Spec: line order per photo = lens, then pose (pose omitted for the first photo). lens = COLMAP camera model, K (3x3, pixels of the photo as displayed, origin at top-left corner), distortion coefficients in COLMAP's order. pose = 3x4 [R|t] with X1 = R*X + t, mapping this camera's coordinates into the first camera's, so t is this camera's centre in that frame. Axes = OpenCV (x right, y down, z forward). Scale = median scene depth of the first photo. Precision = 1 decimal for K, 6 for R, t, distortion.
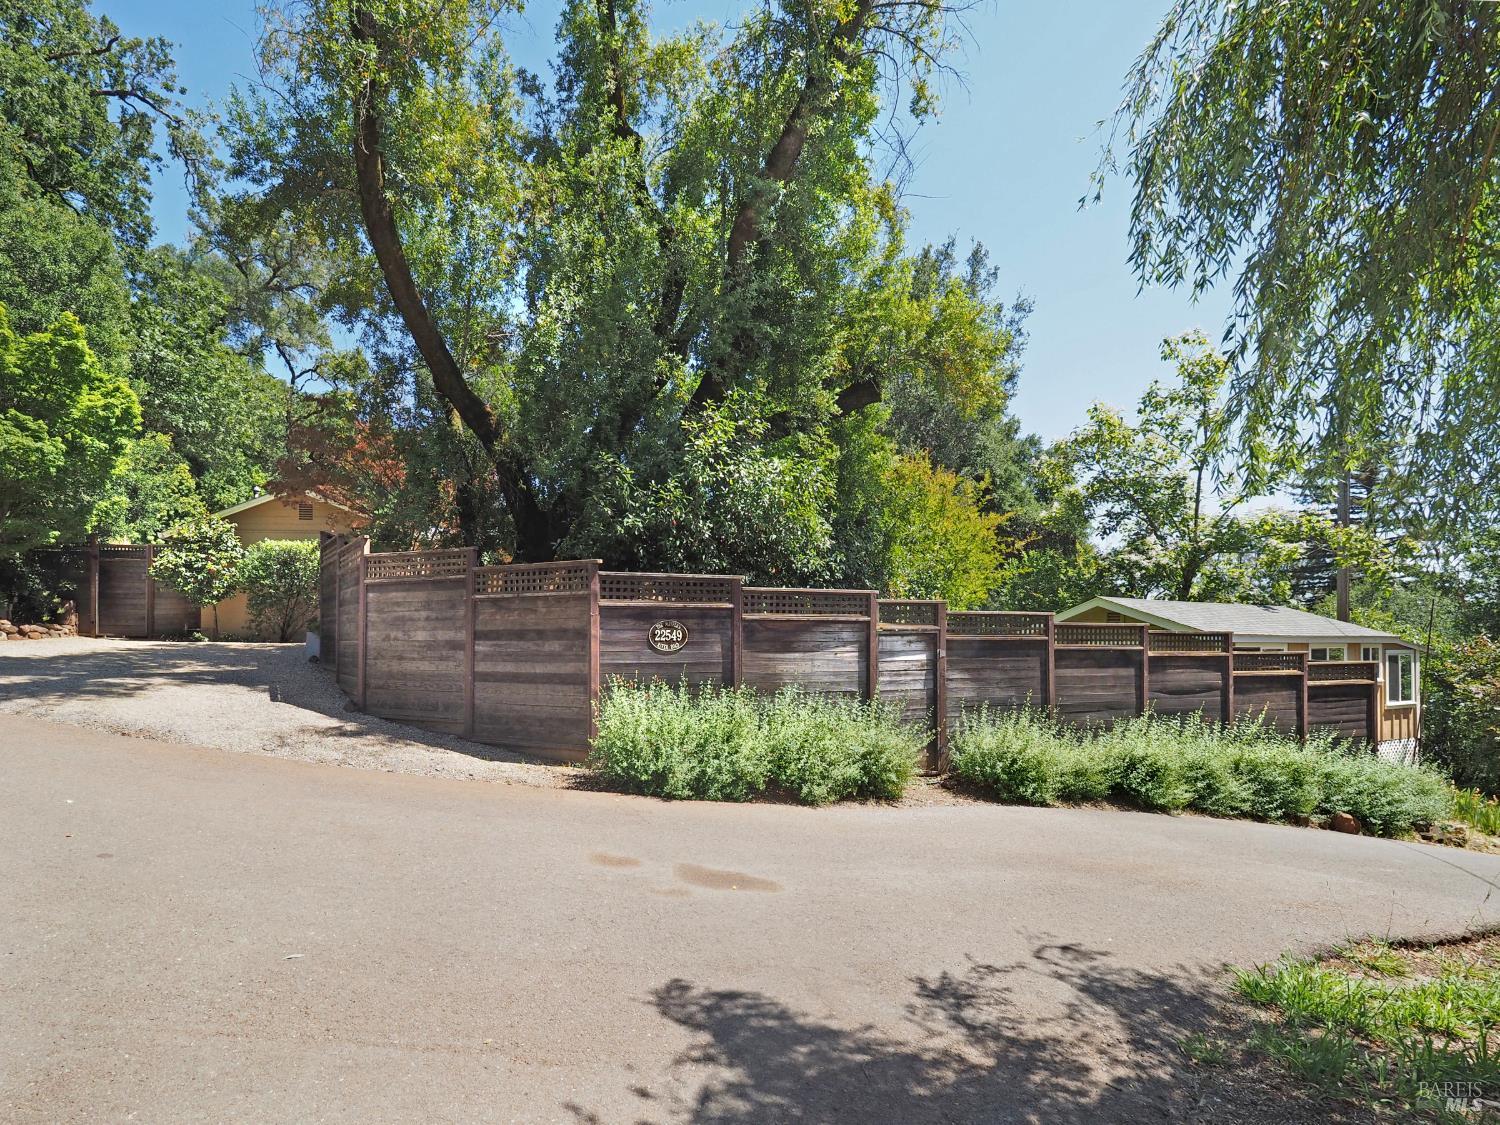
lens RADIAL K [[836.8, 0, 789.7], [0, 836.8, 586.9], [0, 0, 1]] dist [0.002879, 0.001479]
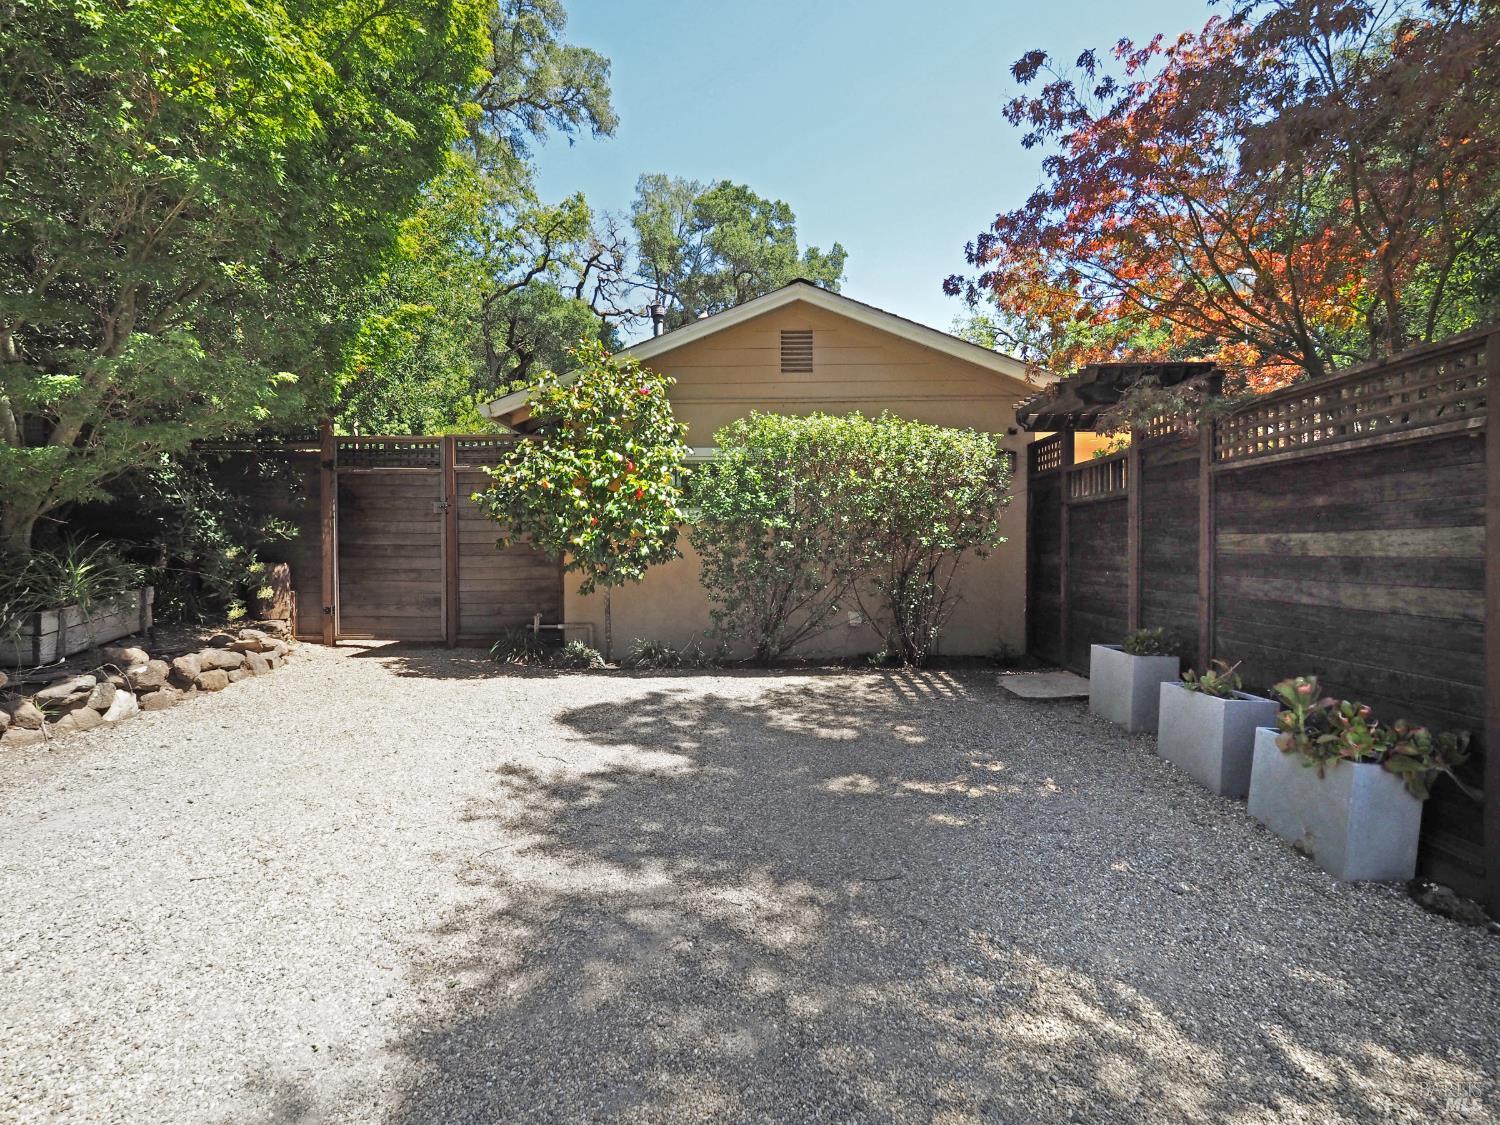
lens RADIAL K [[596.2, 0, 750.0], [0, 596.2, 562.5], [0, 0, 1]] dist [-0.000096, -0.000013]
pose [[0.999853, -0.016899, 0.002933, -0.972276], [0.016412, 0.992330, 0.122522, -0.032176], [-0.004981, -0.122456, 0.992461, 1.090648]]
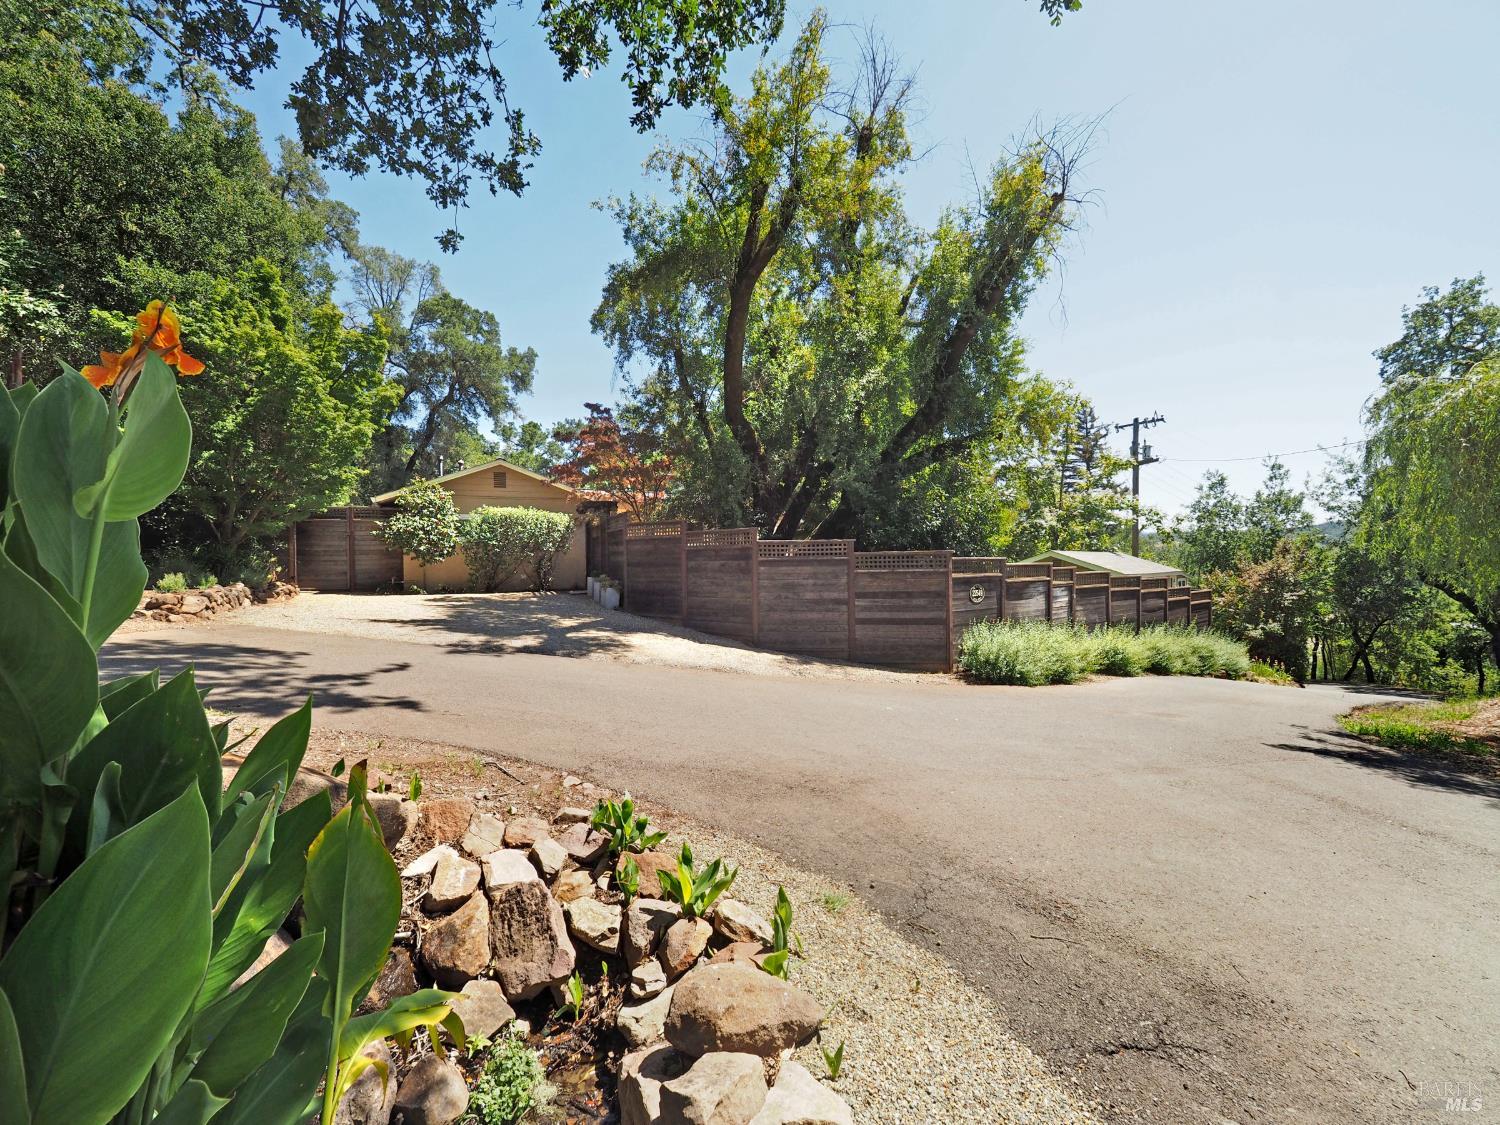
lens RADIAL K [[836.8, 0, 789.7], [0, 836.8, 586.9], [0, 0, 1]] dist [0.002879, 0.001479]
pose [[0.919003, -0.025771, 0.393408, -1.074823], [-0.020068, 0.993510, 0.111962, -0.128129], [-0.393740, -0.110788, 0.912521, -0.380089]]
